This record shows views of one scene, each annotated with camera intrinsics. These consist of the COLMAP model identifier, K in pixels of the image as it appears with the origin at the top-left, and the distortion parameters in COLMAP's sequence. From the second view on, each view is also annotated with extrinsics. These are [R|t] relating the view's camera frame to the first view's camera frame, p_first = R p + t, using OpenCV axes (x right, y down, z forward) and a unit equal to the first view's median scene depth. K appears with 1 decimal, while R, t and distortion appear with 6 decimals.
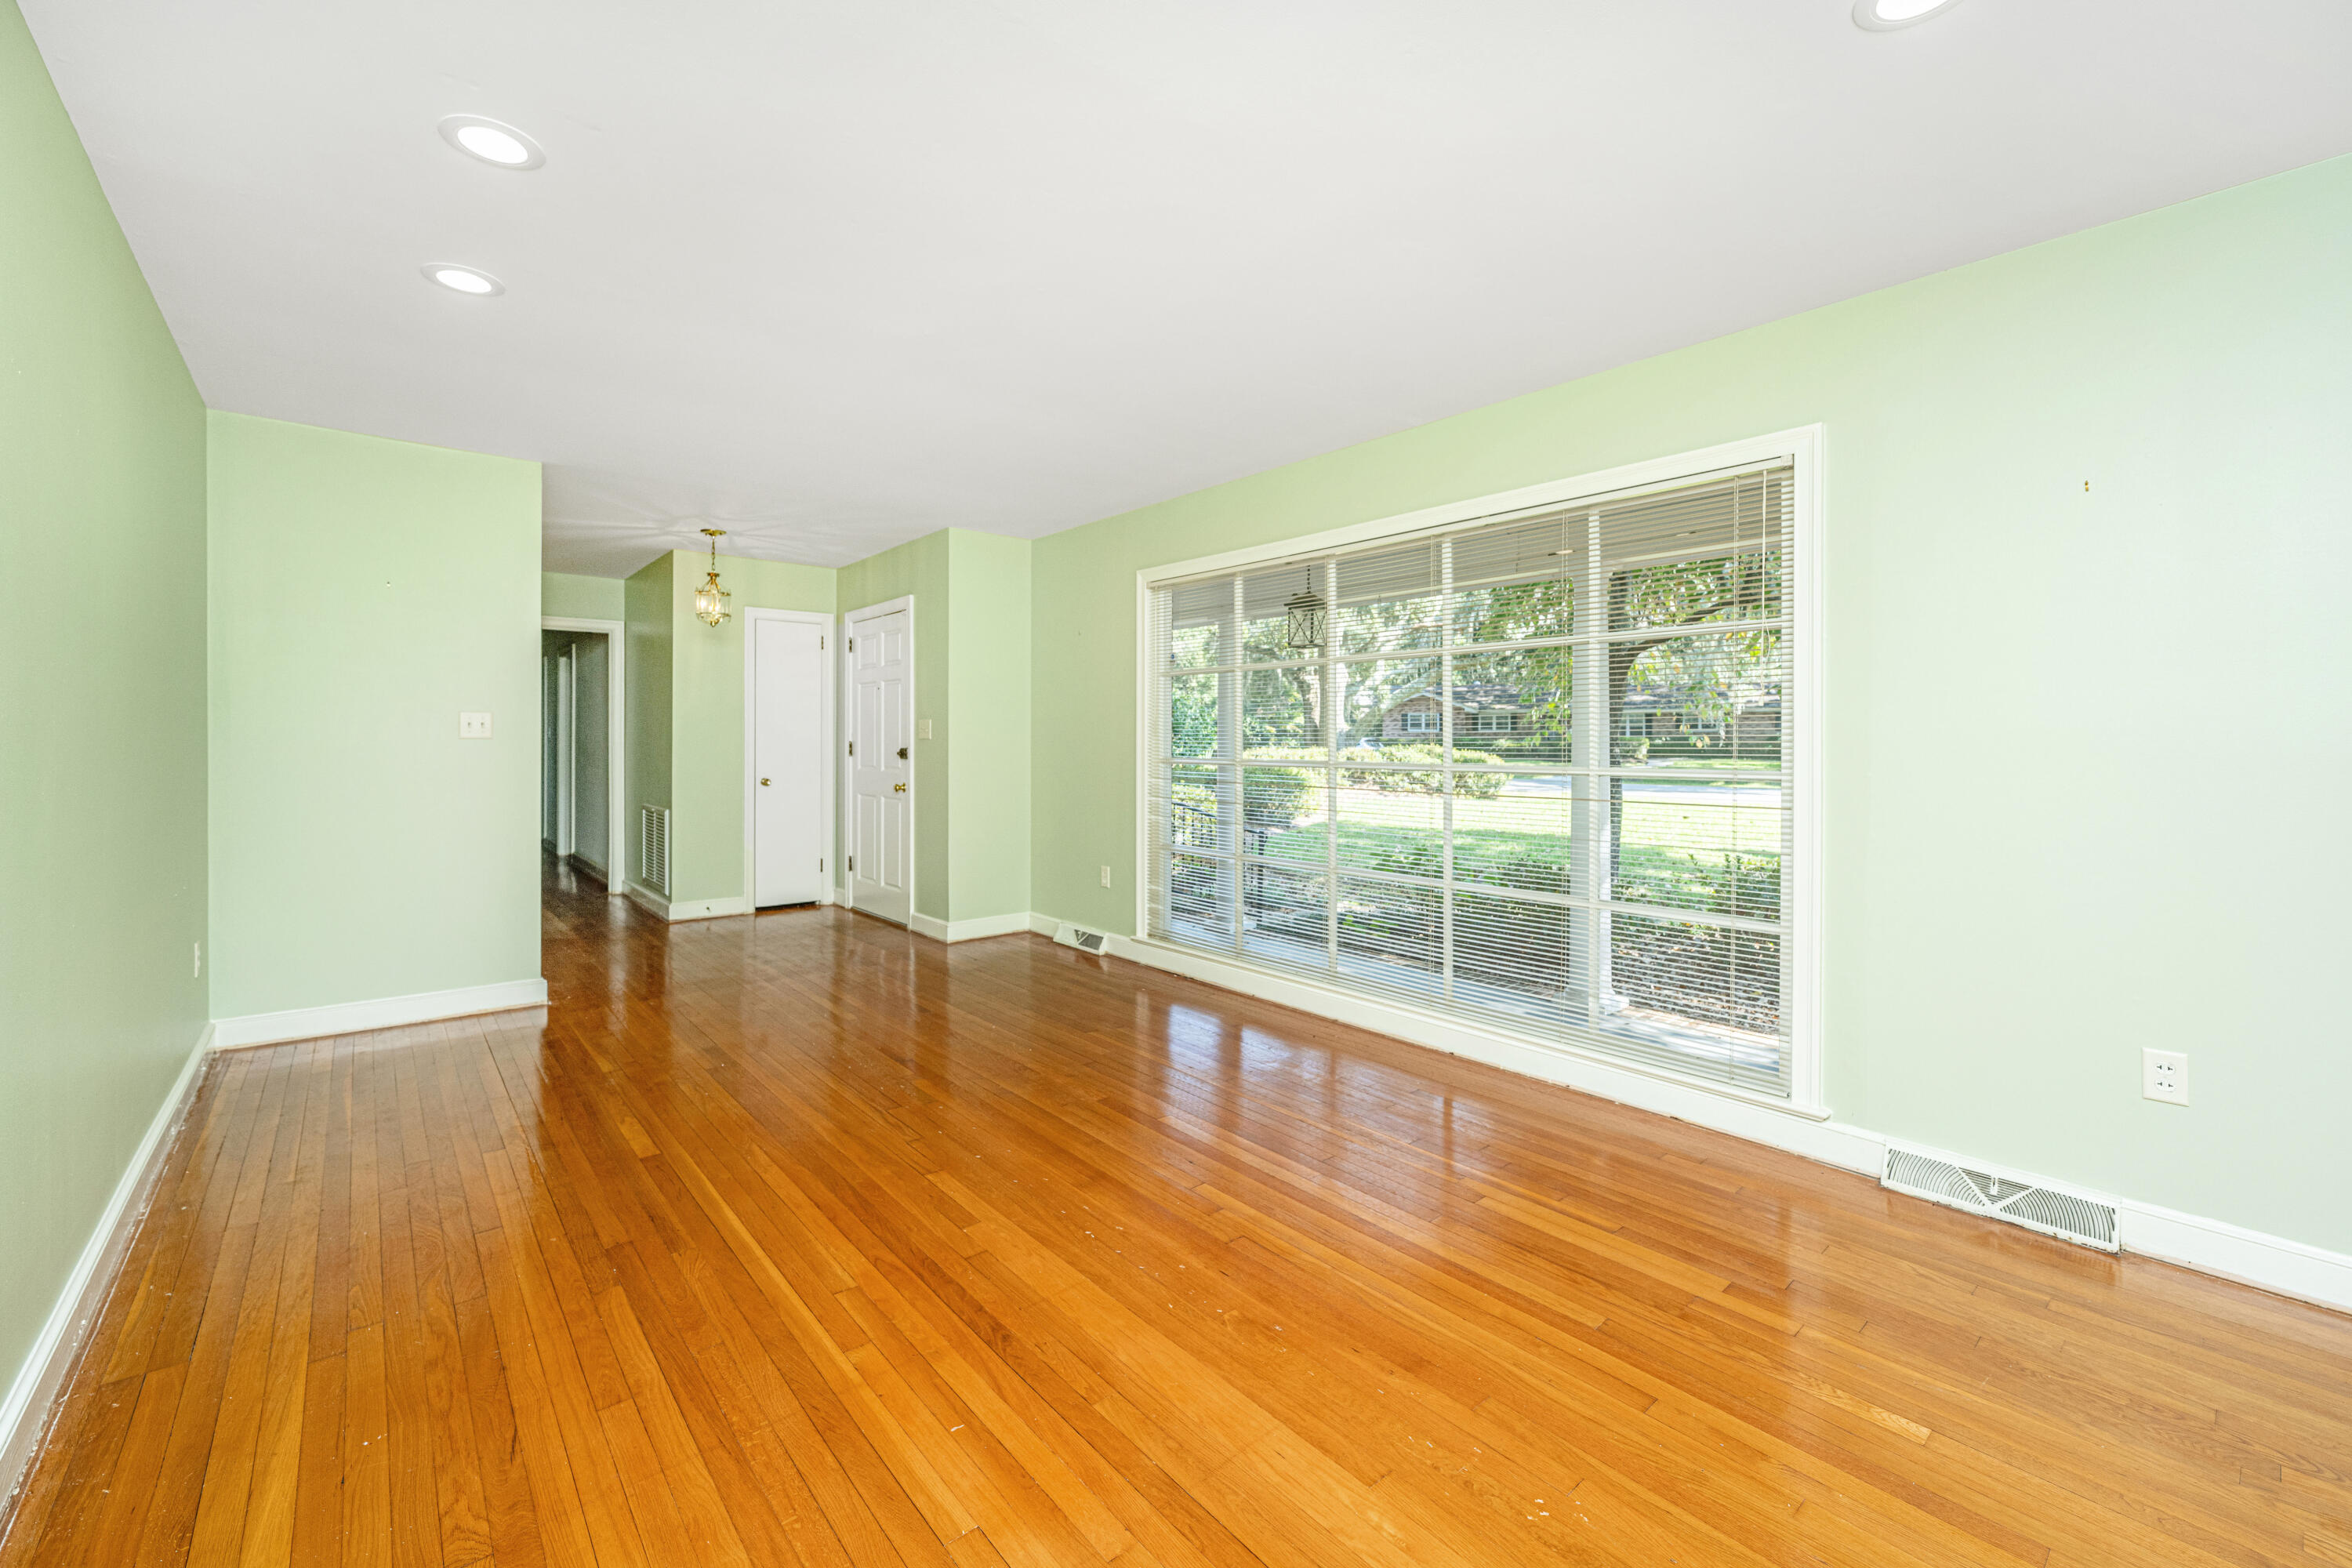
lens RADIAL K [[921.9, 0, 1255.1], [0, 921.9, 811.7], [0, 0, 1]] dist [0.002142, 0.000468]
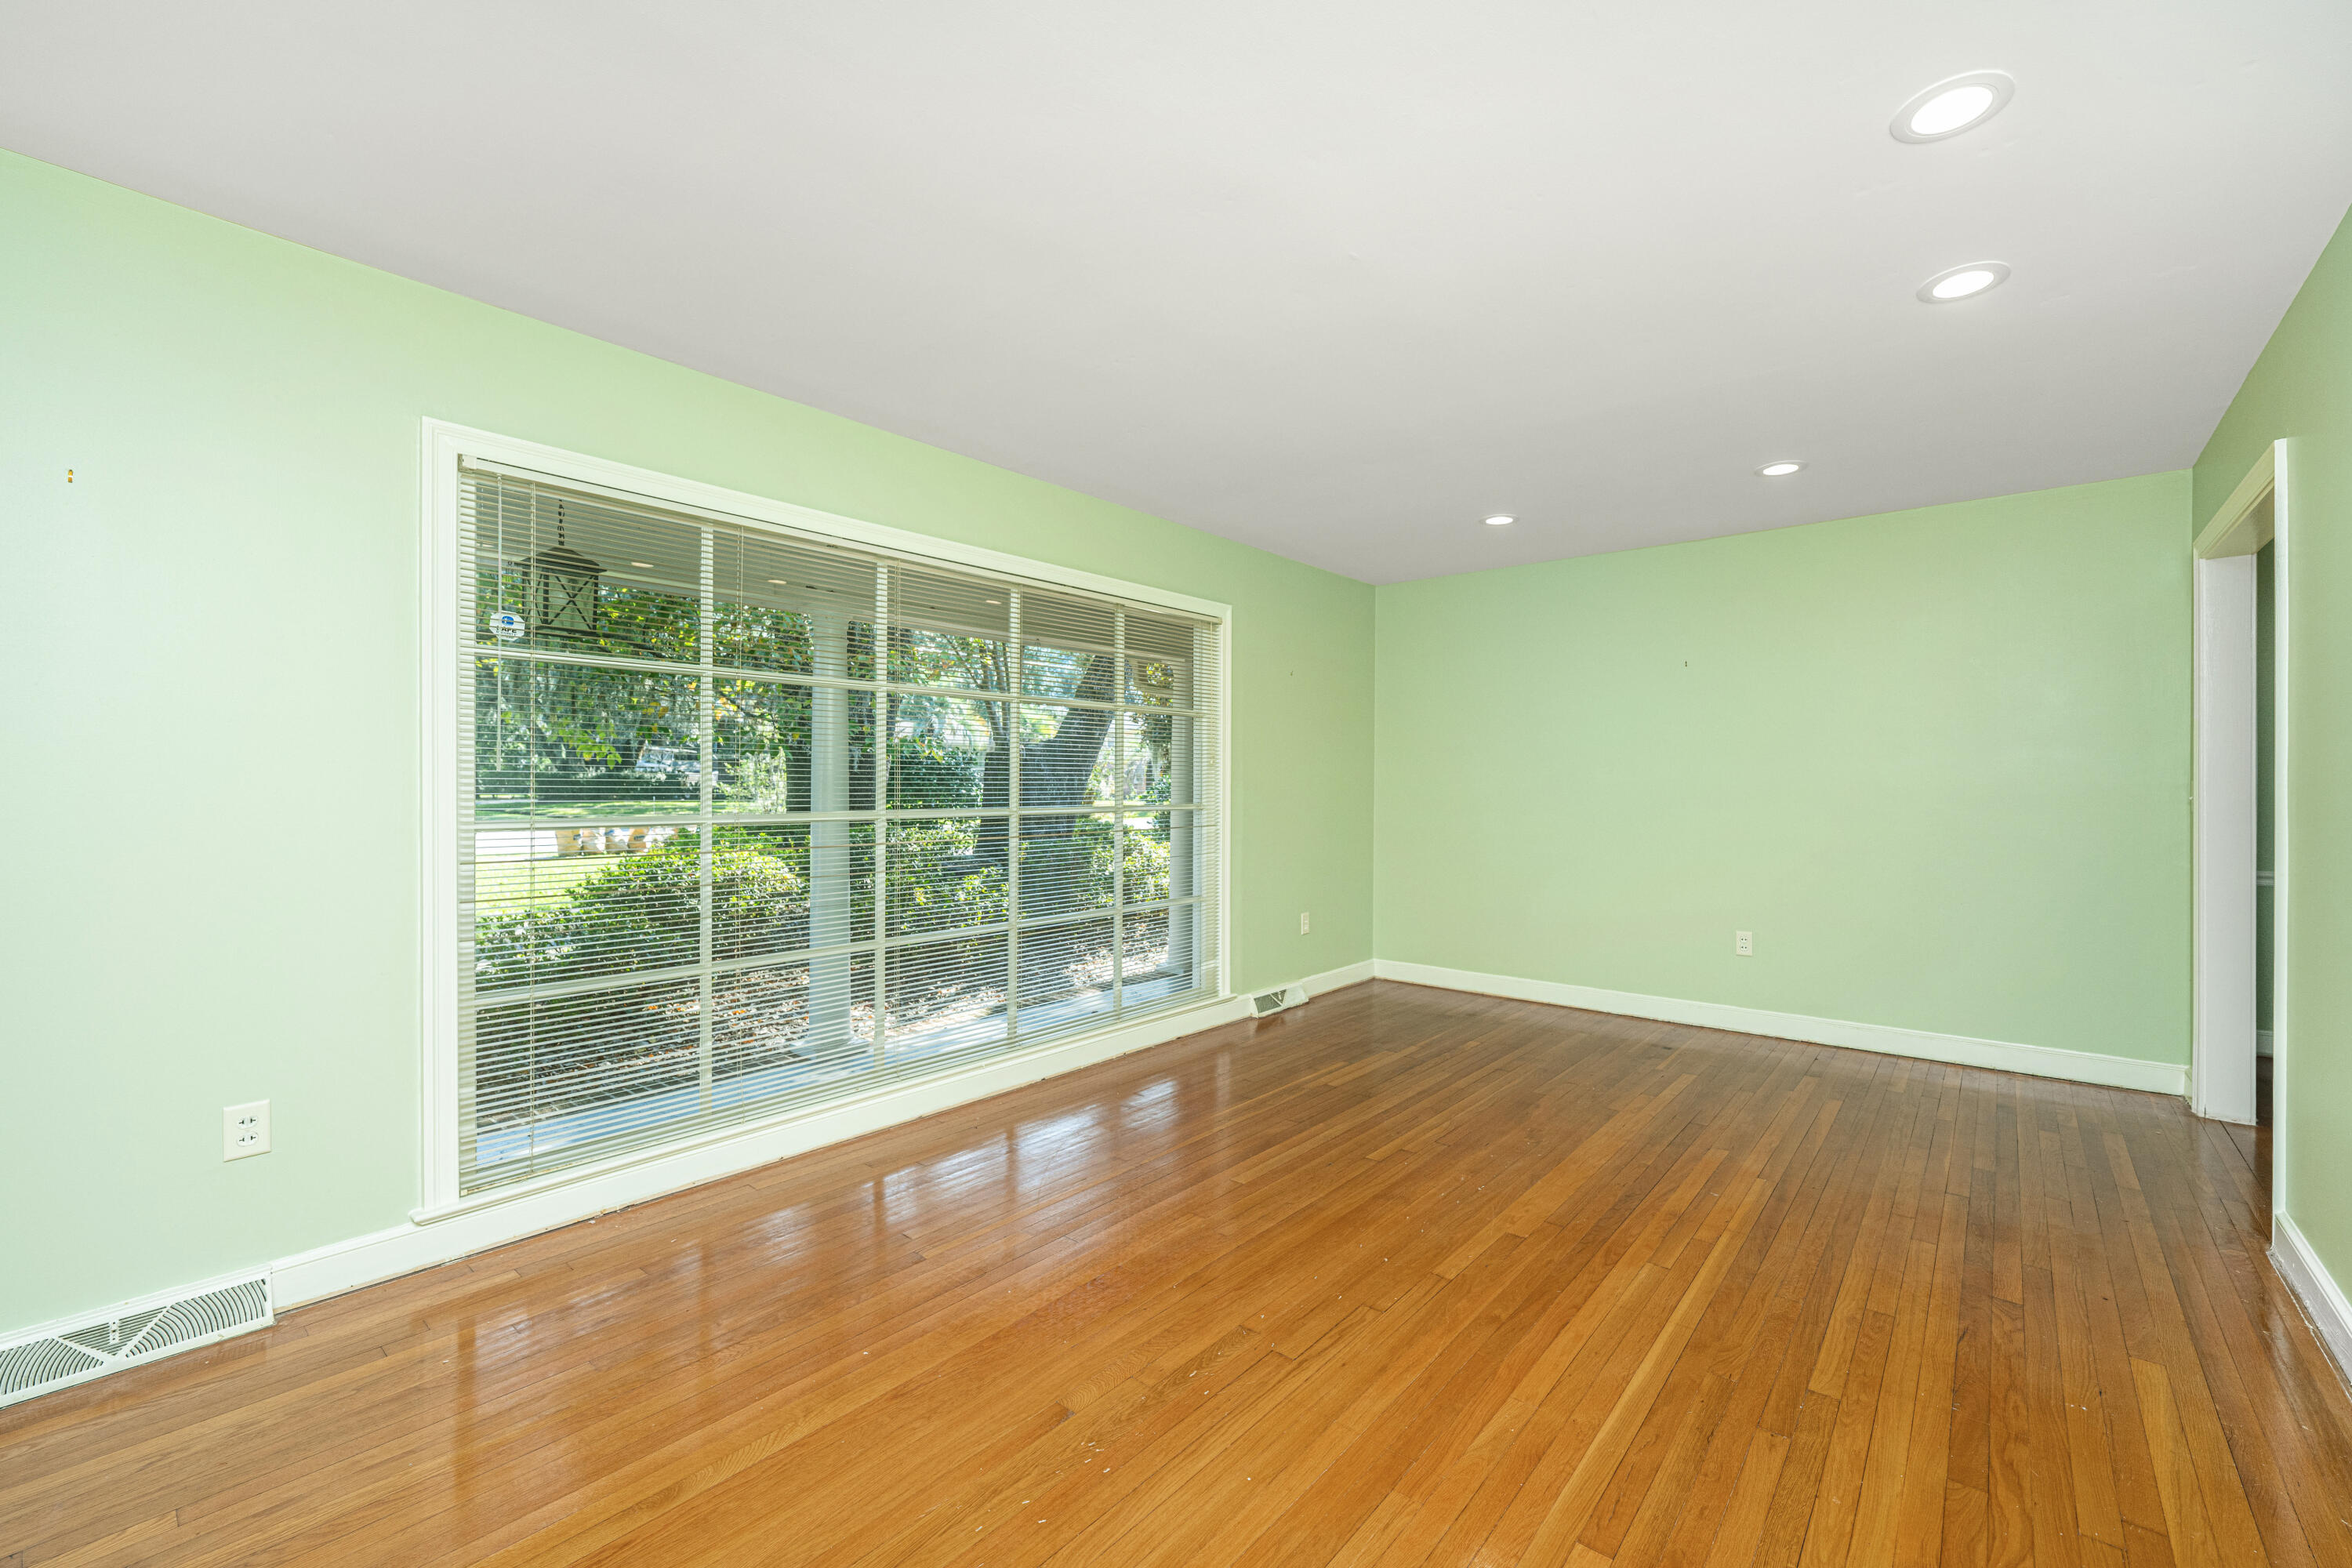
lens RADIAL K [[964.9, 0, 1158.1], [0, 964.9, 767.3], [0, 0, 1]] dist [-0.000439, -0.000314]
pose [[-0.087167, 0.018471, 0.996022, -1.289757], [0.074590, 0.997142, -0.011964, -0.097707], [-0.993397, 0.073251, -0.088295, 1.365346]]
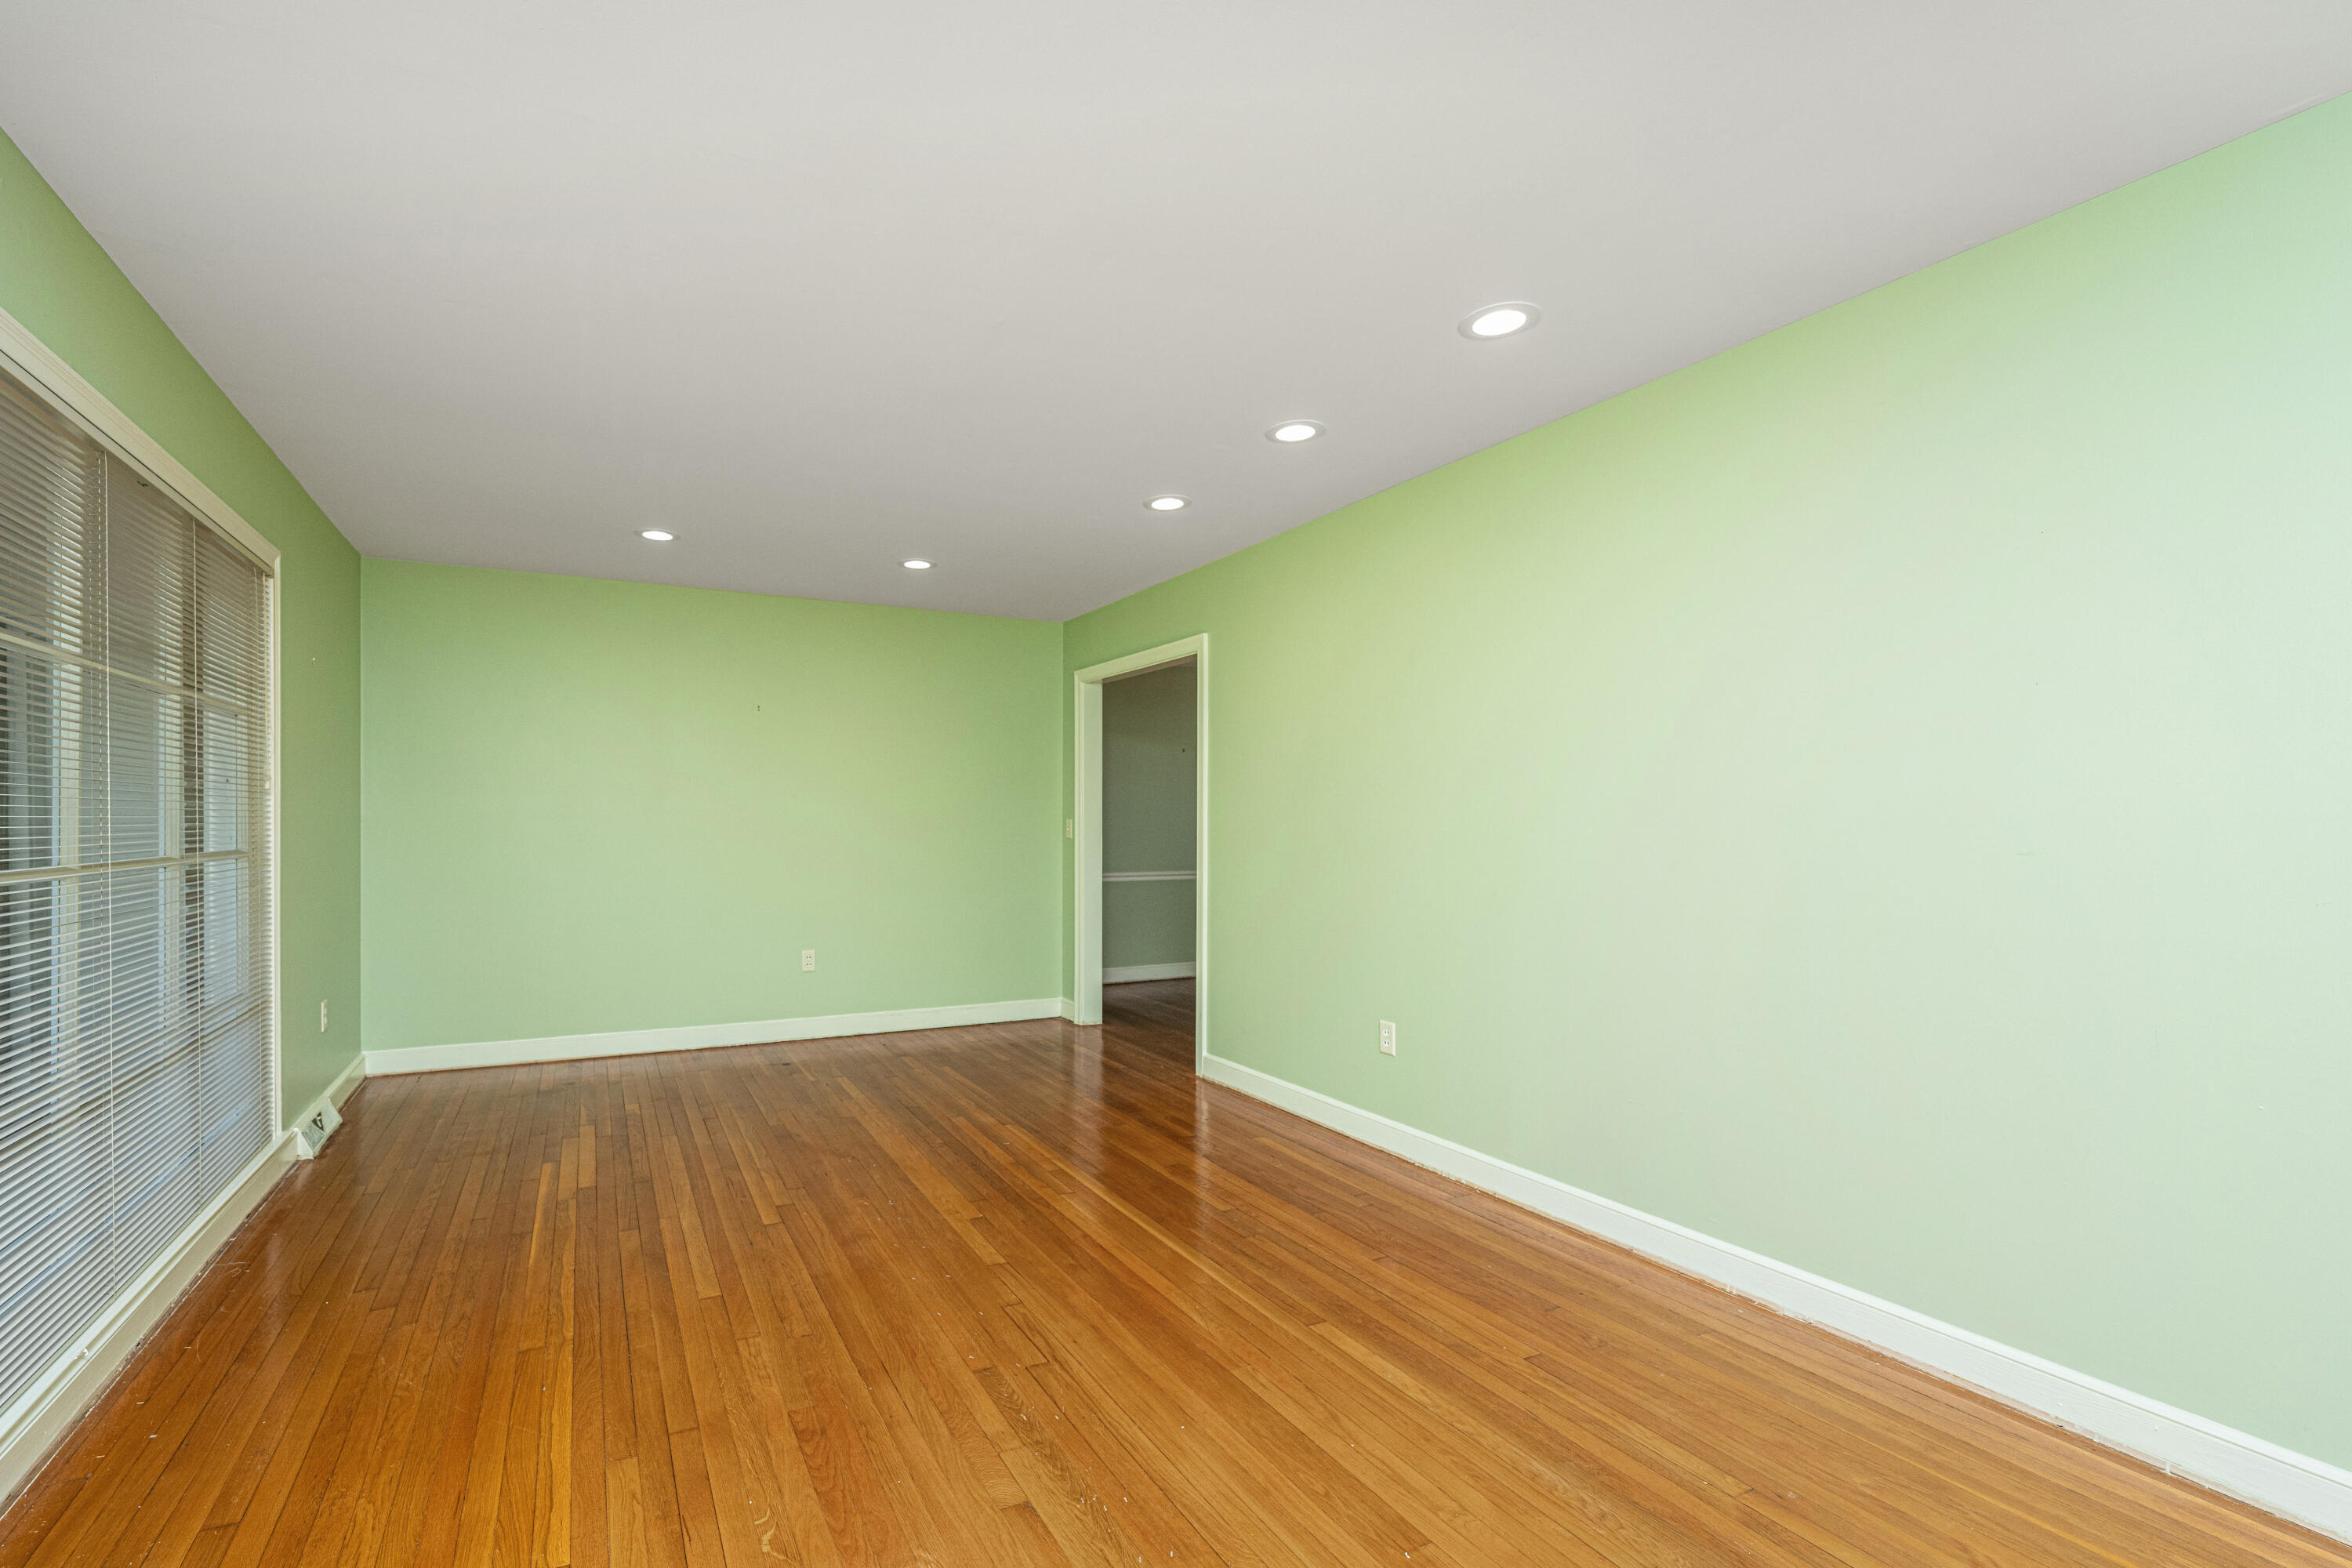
lens RADIAL K [[1041.6, 0, 1079.3], [0, 1041.6, 819.3], [0, 0, 1]] dist [-0.000647, -0.000100]
pose [[-0.947262, -0.001206, 0.320459, -0.808931], [0.022114, 0.997363, 0.069122, -0.149298], [-0.319697, 0.072563, -0.944737, 2.048774]]
